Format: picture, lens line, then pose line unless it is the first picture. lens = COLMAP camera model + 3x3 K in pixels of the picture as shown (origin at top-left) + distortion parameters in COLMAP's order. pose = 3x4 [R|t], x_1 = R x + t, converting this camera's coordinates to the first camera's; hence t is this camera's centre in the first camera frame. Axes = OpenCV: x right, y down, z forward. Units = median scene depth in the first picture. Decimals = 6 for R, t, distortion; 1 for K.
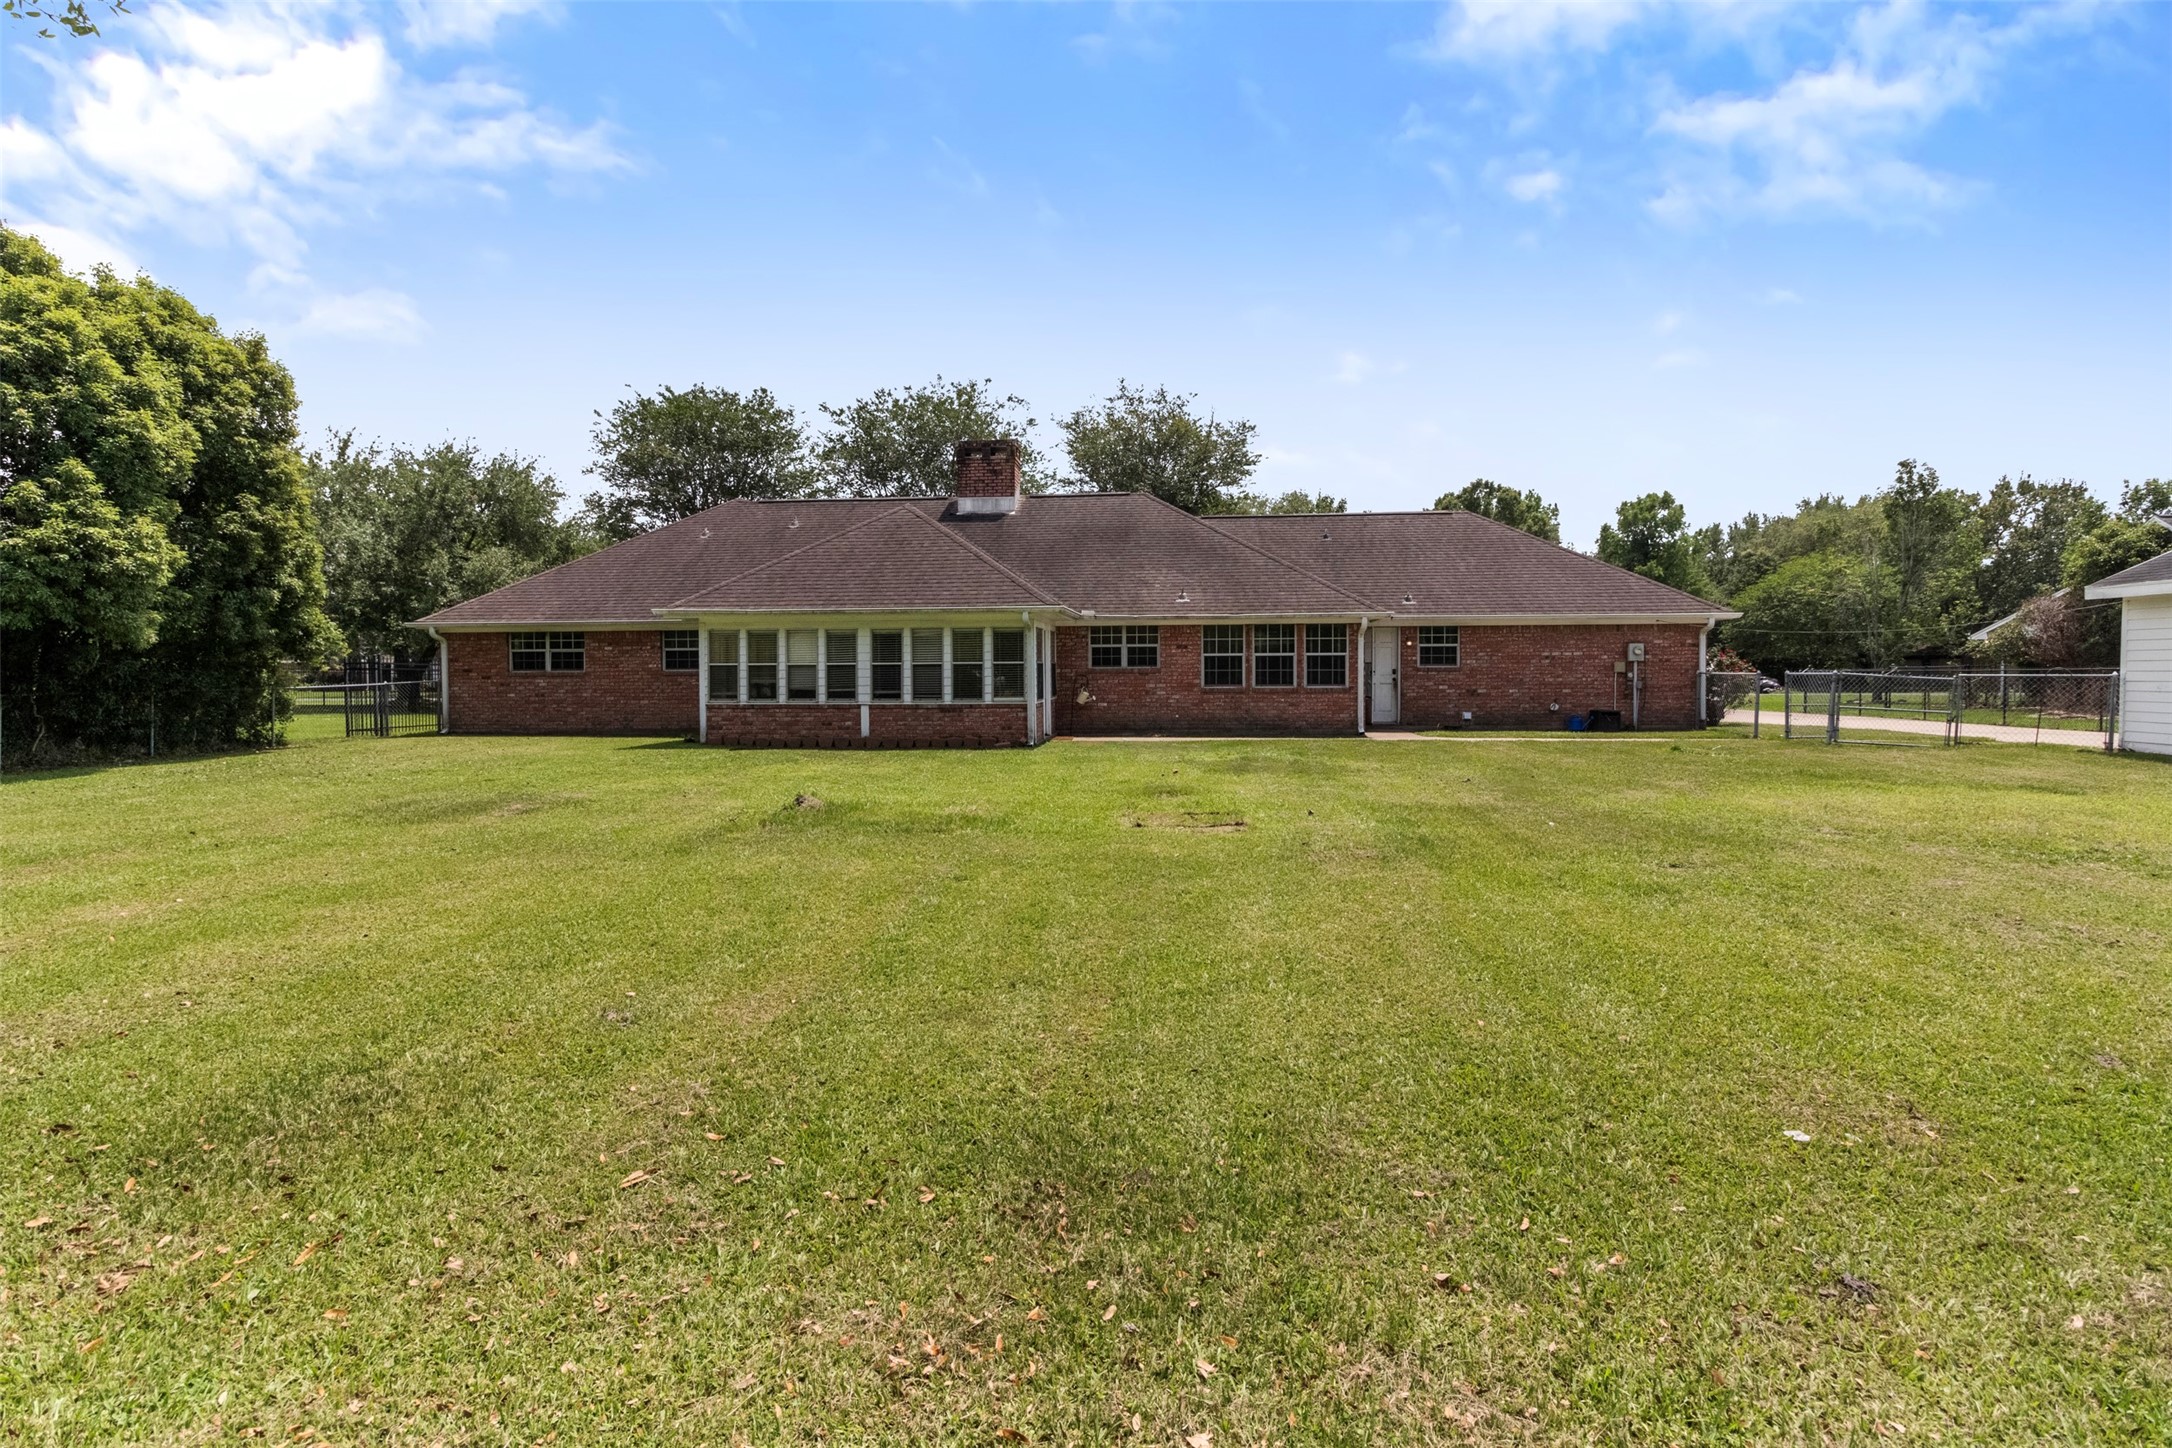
lens RADIAL K [[1024.3, 0, 1083.7], [0, 1024.3, 663.3], [0, 0, 1]] dist [0.001640, 0.001160]
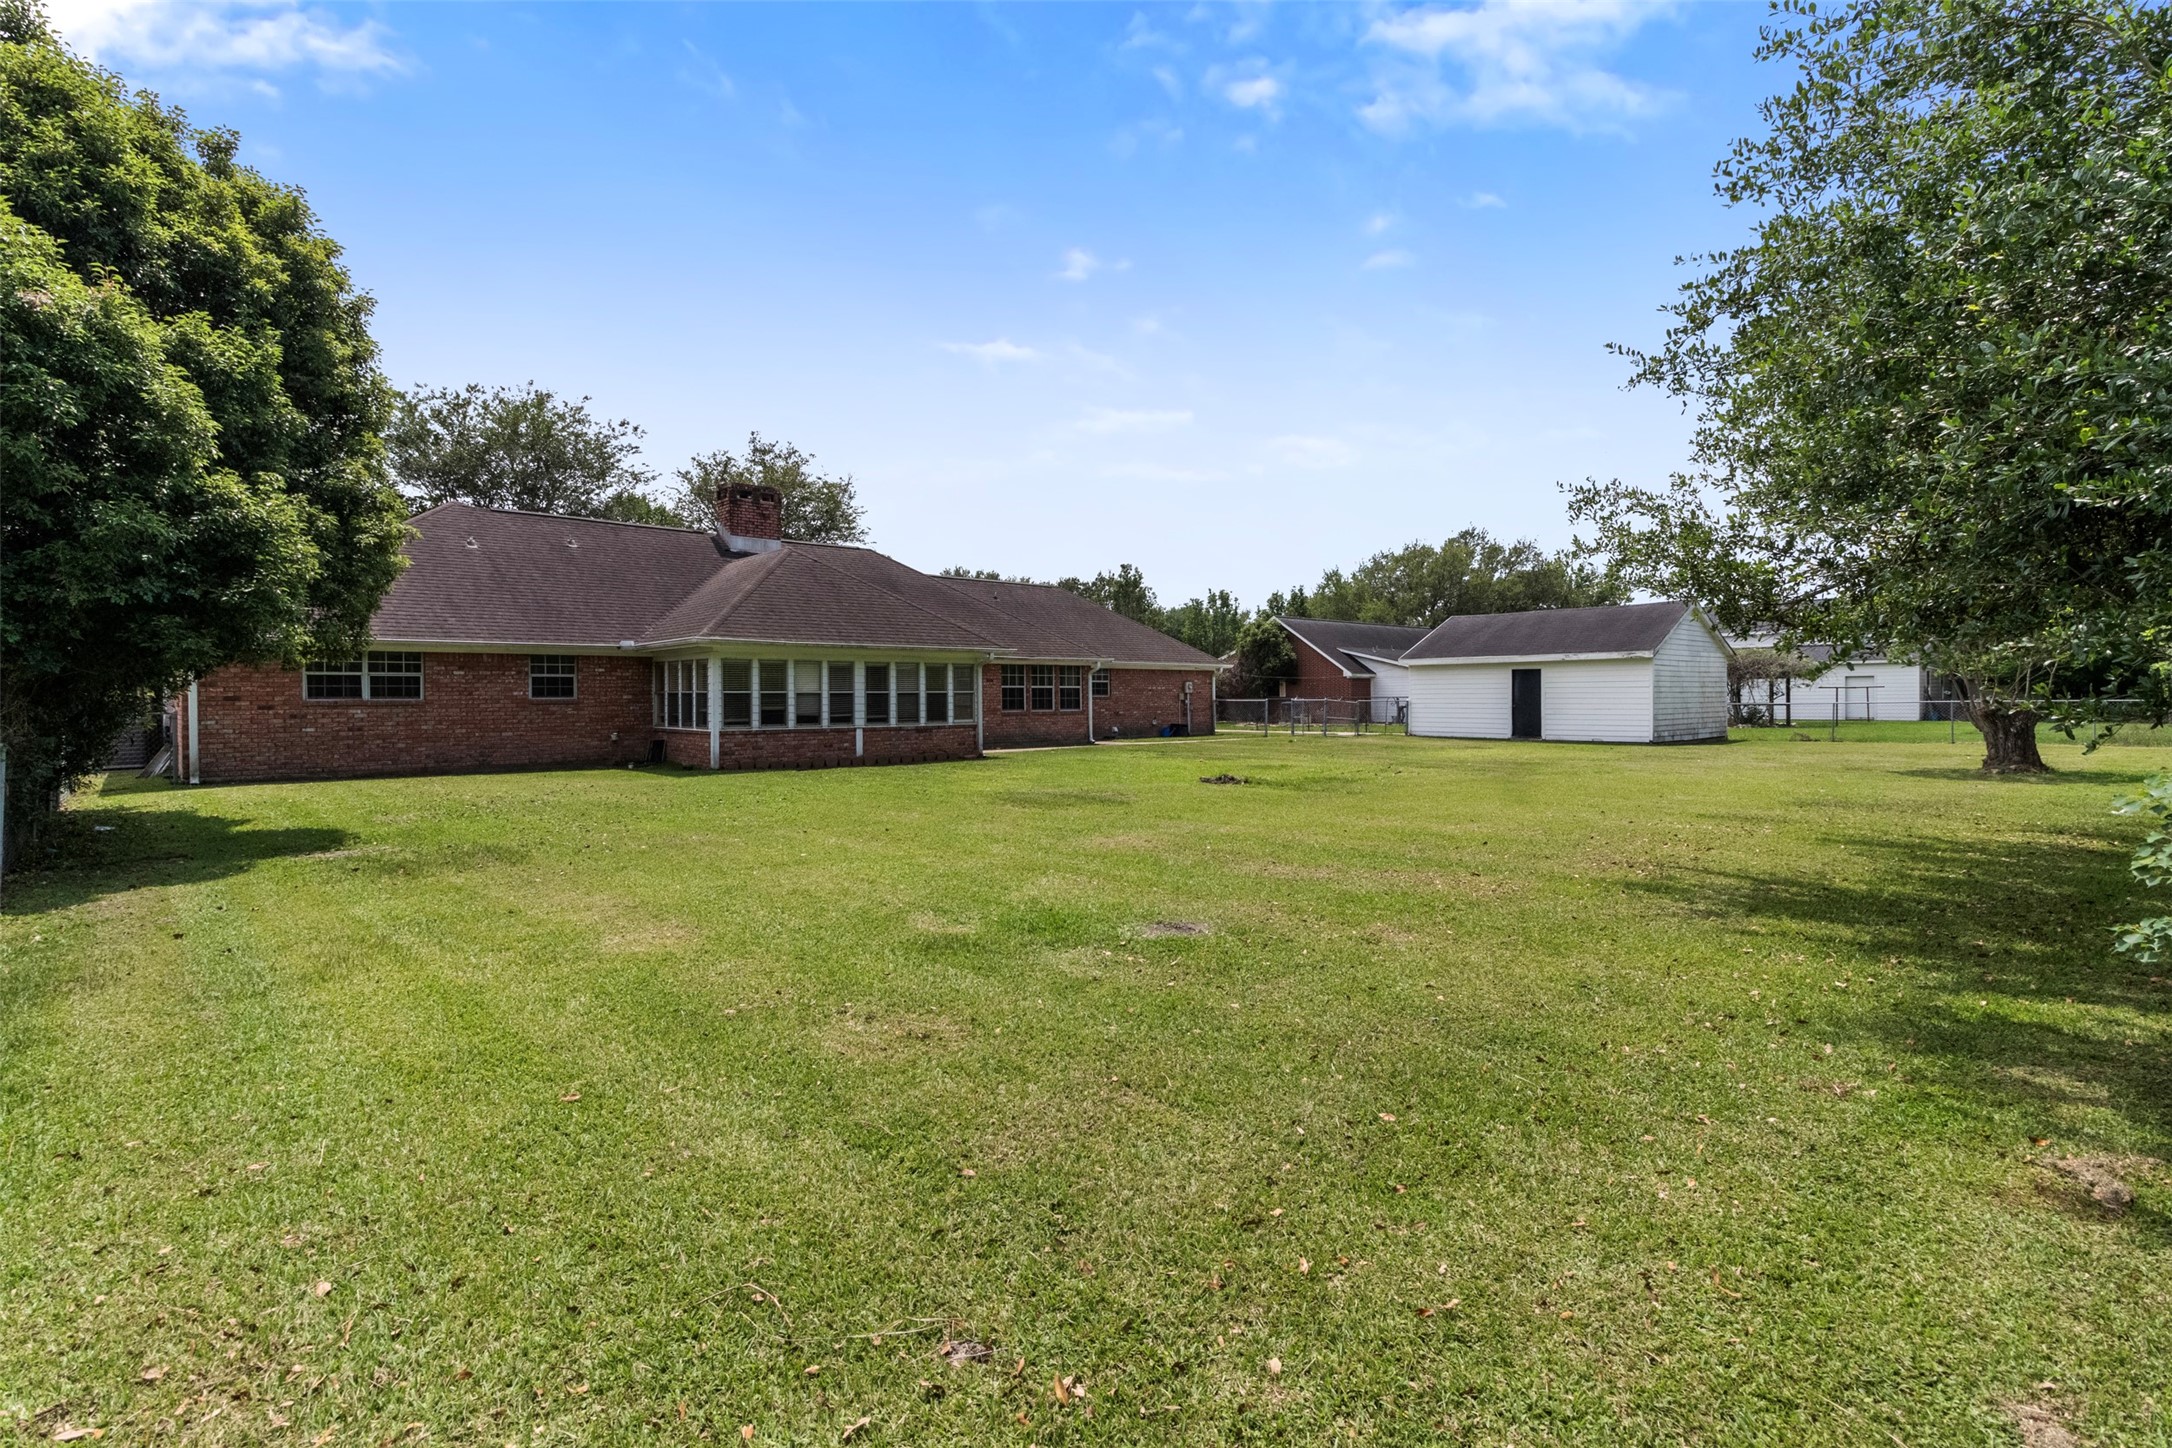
lens RADIAL K [[1006.7, 0, 1081.2], [0, 1006.7, 684.5], [0, 0, 1]] dist [-0.052695, 0.000181]
pose [[0.670283, 0.010694, 0.742029, -0.870504], [-0.002141, 0.999920, -0.012476, 0.005263], [-0.742103, 0.006773, 0.670252, 0.063394]]
